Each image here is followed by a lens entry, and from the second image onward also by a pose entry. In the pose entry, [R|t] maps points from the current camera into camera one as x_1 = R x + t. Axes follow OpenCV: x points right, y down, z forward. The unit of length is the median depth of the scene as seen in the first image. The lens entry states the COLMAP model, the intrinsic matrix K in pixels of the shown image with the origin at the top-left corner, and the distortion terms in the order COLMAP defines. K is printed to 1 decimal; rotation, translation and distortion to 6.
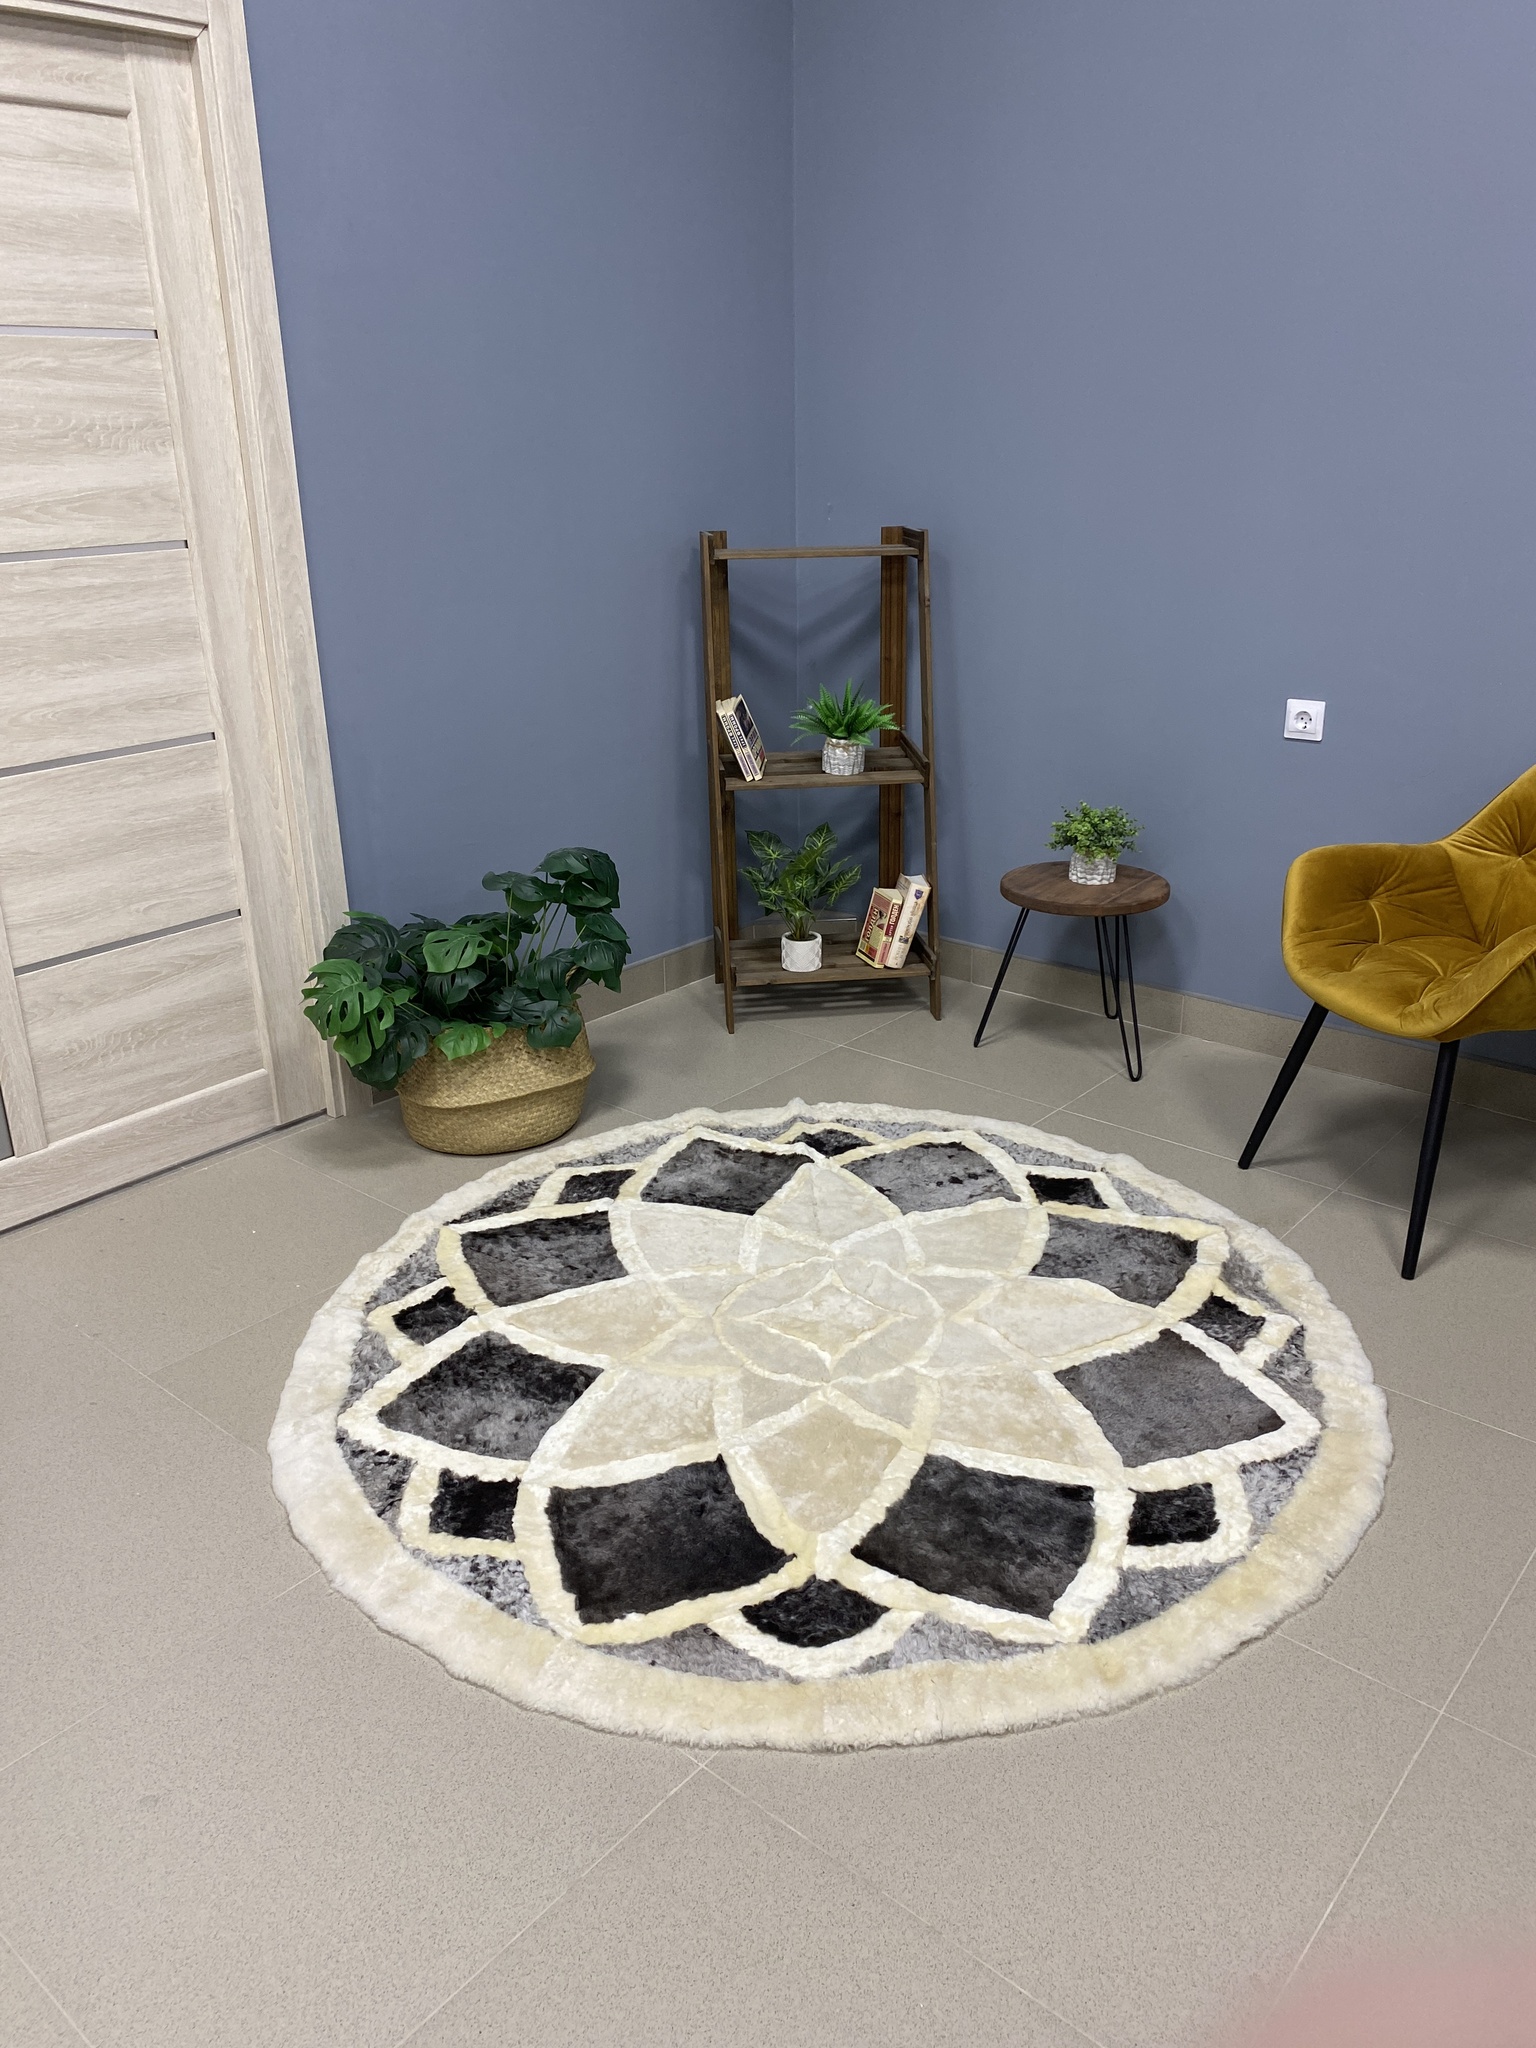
lens RADIAL K [[1558.0, 0, 784.5], [0, 1558.0, 992.2], [0, 0, 1]] dist [0.138843, -0.424997]
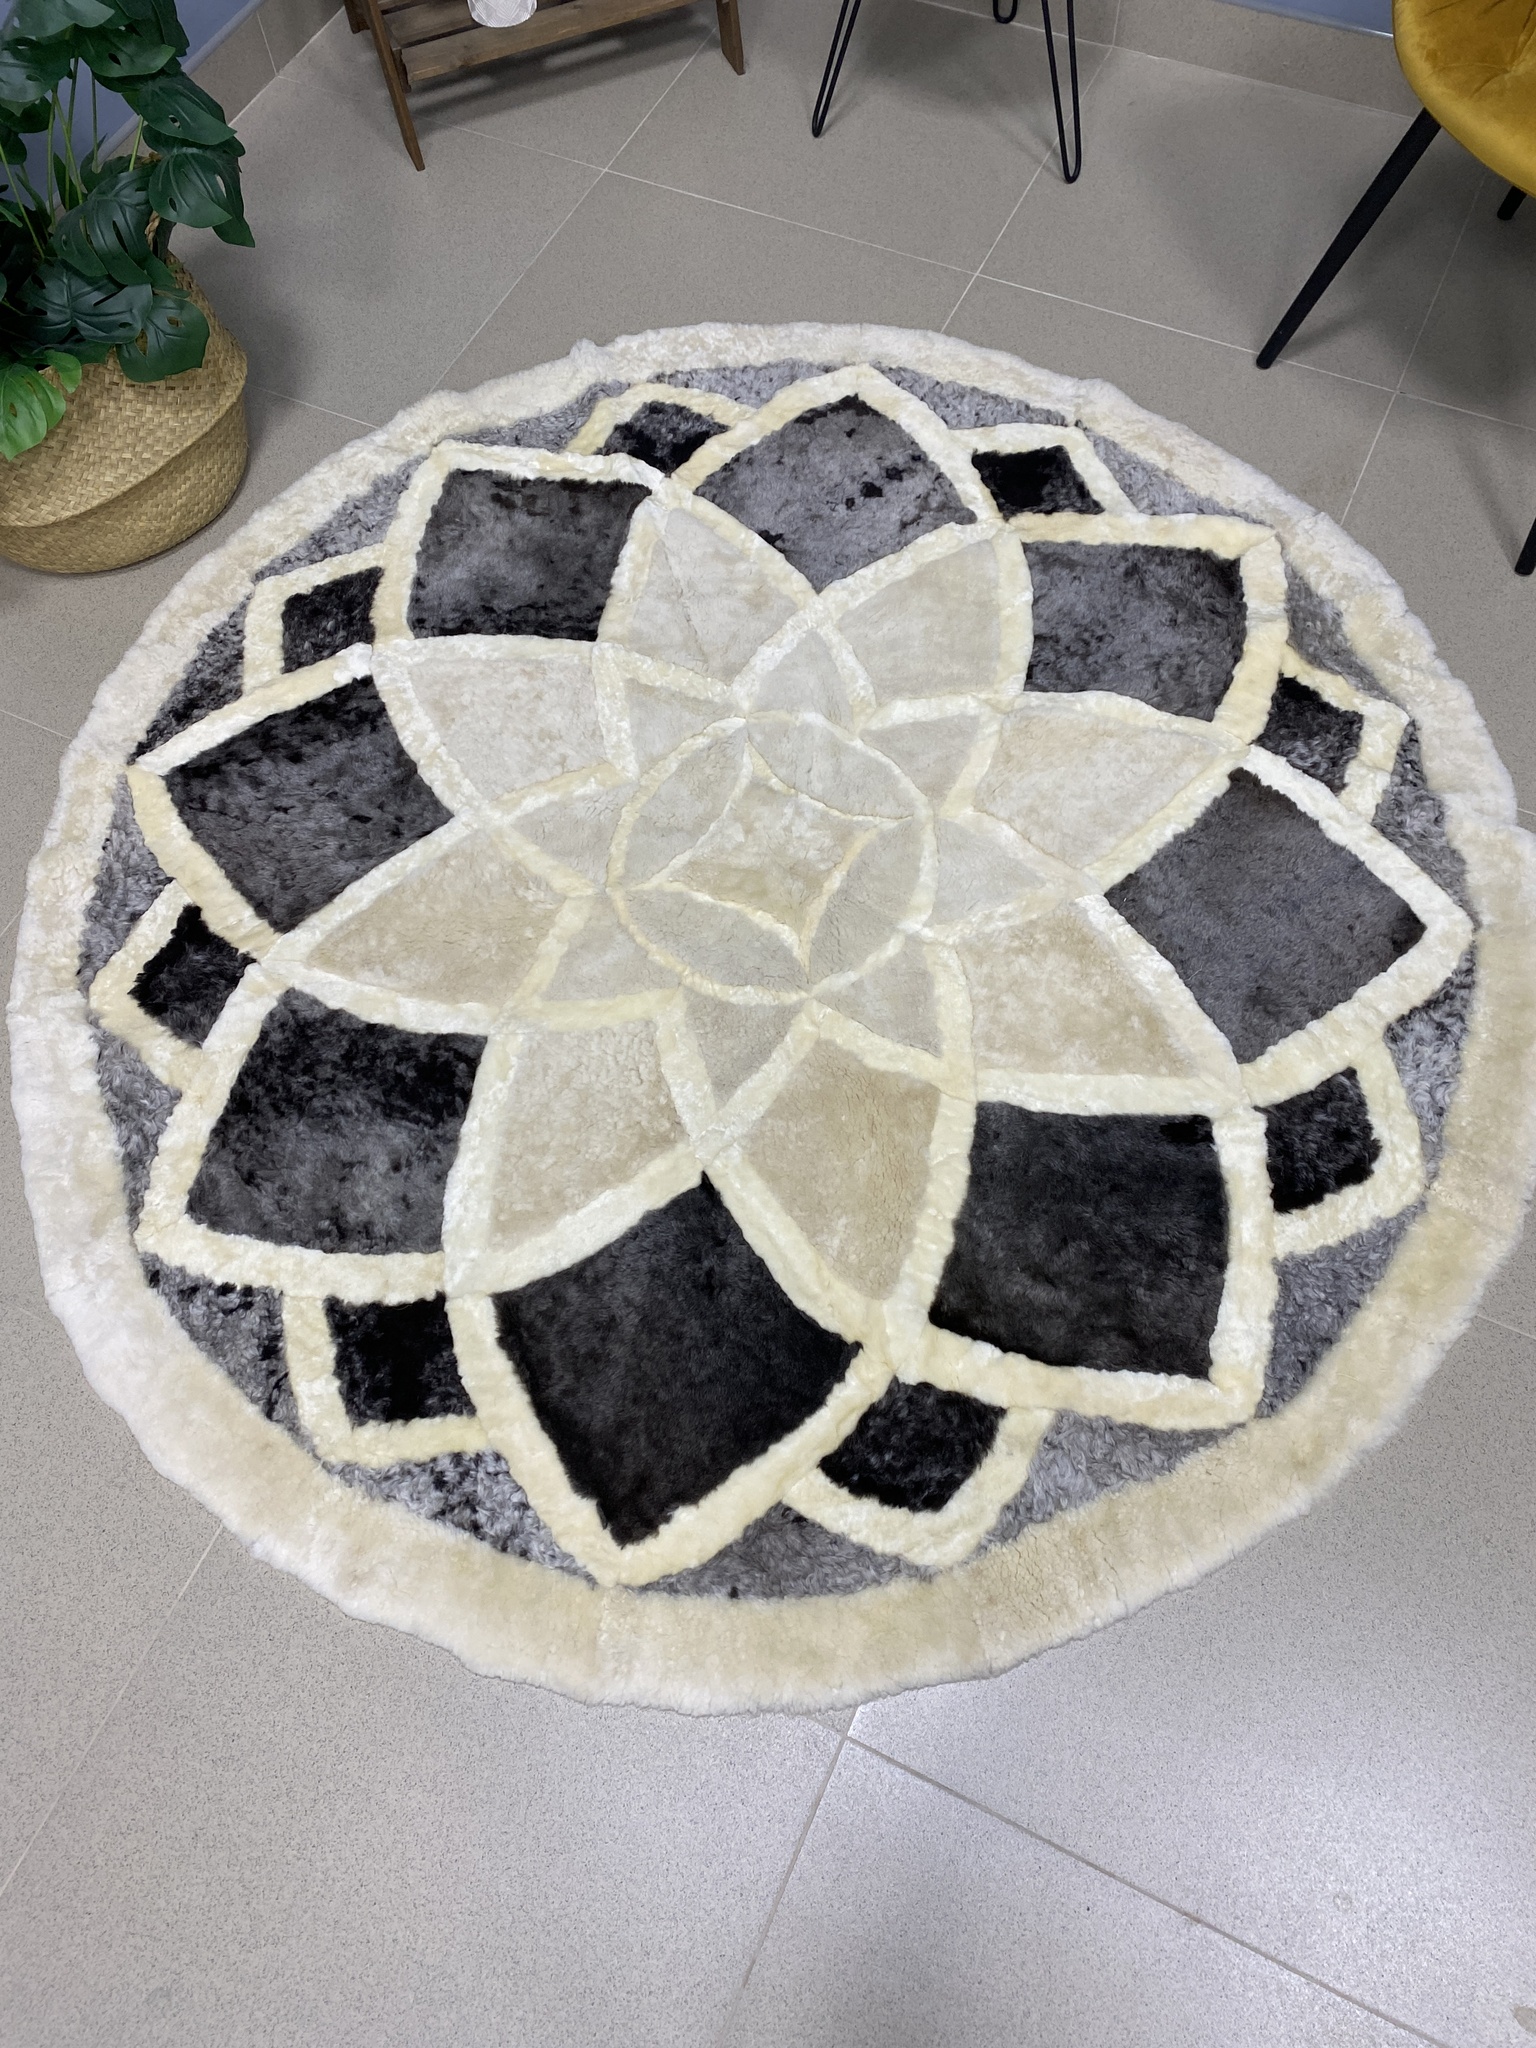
lens RADIAL K [[1558.0, 0, 784.5], [0, 1558.0, 992.2], [0, 0, 1]] dist [0.138843, -0.424997]
pose [[0.967237, -0.232729, 0.101438, -0.049007], [0.103078, 0.725150, 0.680832, -0.208981], [-0.232007, -0.648070, 0.725381, 0.445056]]
